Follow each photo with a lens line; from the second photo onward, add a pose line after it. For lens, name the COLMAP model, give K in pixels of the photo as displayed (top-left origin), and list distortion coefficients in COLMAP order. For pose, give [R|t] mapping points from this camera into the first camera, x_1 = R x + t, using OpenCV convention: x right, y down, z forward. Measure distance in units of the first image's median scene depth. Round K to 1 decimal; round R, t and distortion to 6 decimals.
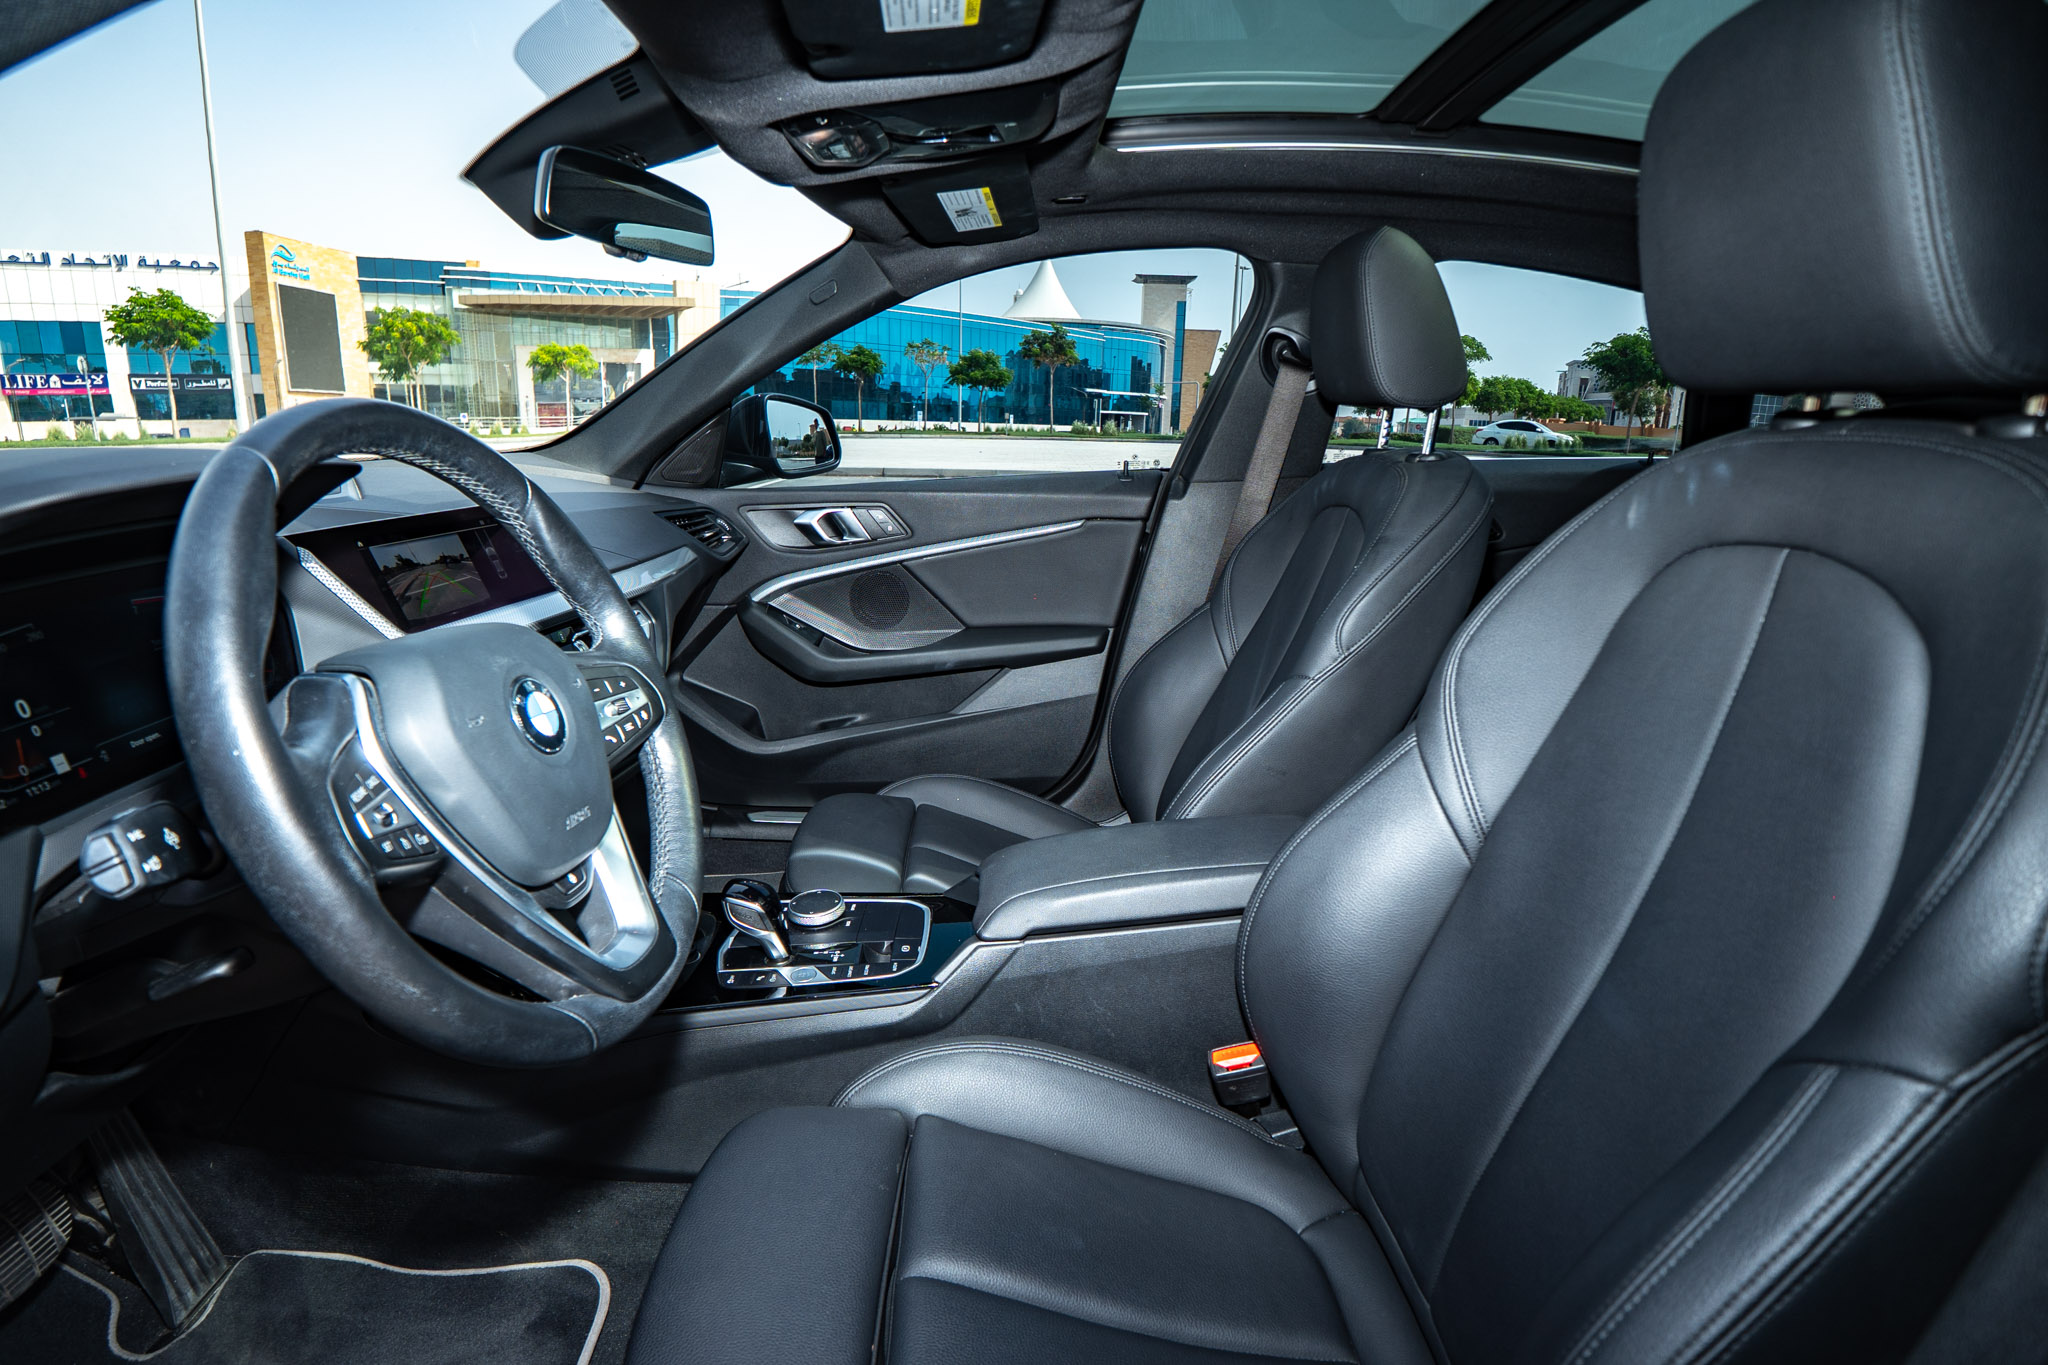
lens RADIAL K [[989.6, 0, 1006.2], [0, 989.6, 698.9], [0, 0, 1]] dist [-0.090866, 0.015020]
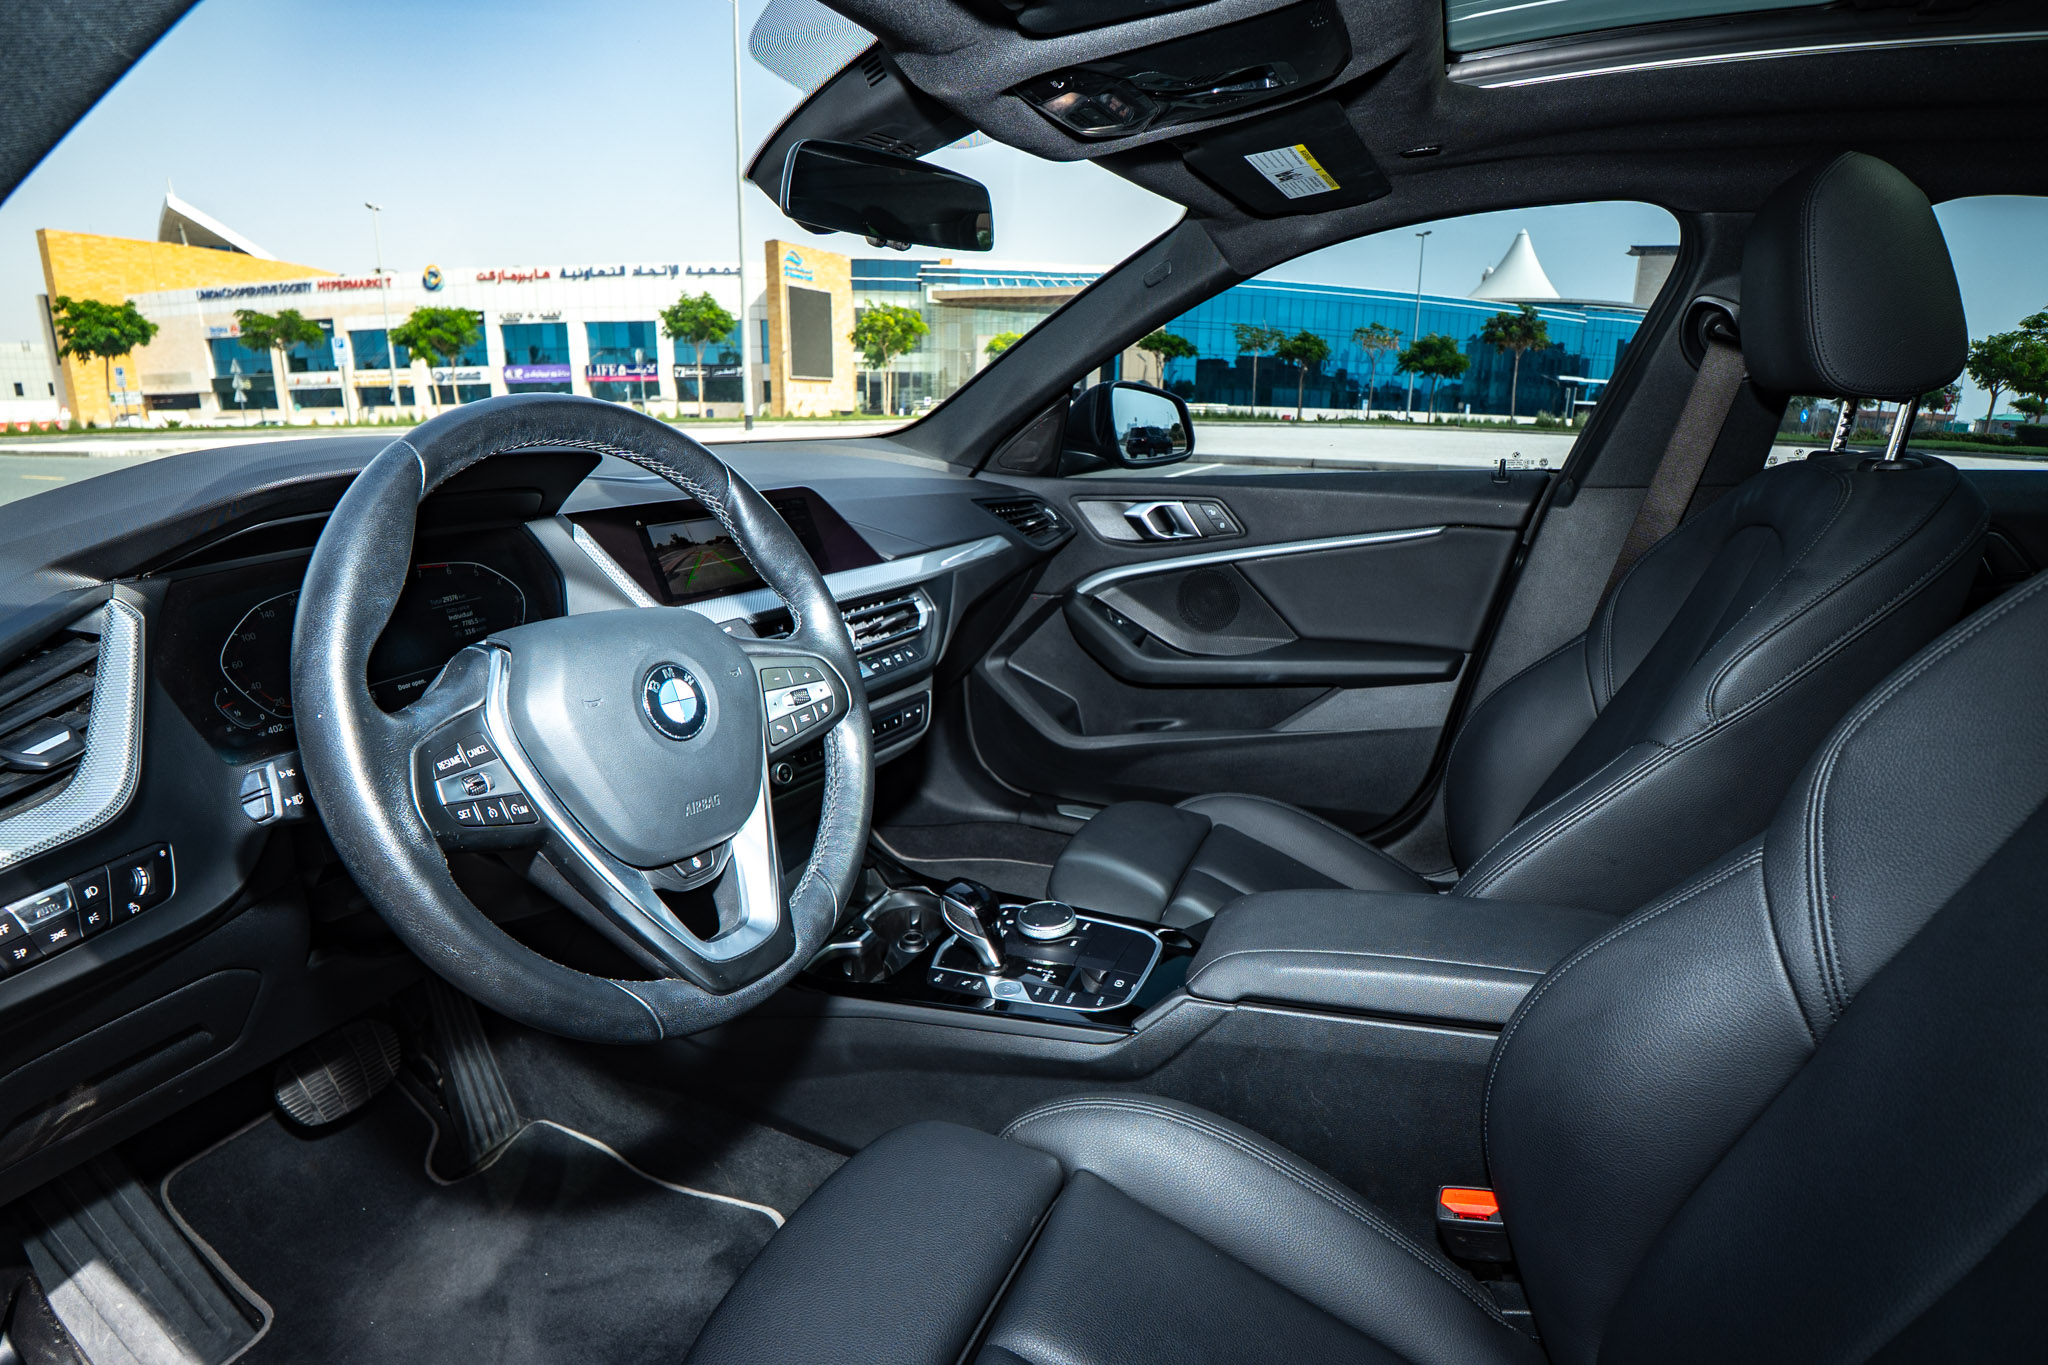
lens RADIAL K [[989.6, 0, 1006.2], [0, 989.6, 698.9], [0, 0, 1]] dist [-0.090866, 0.015020]
pose [[0.908154, 0.107232, -0.404670, 0.098059], [-0.102360, 0.994175, 0.033728, -0.021800], [0.405930, 0.010791, 0.913841, 0.073747]]
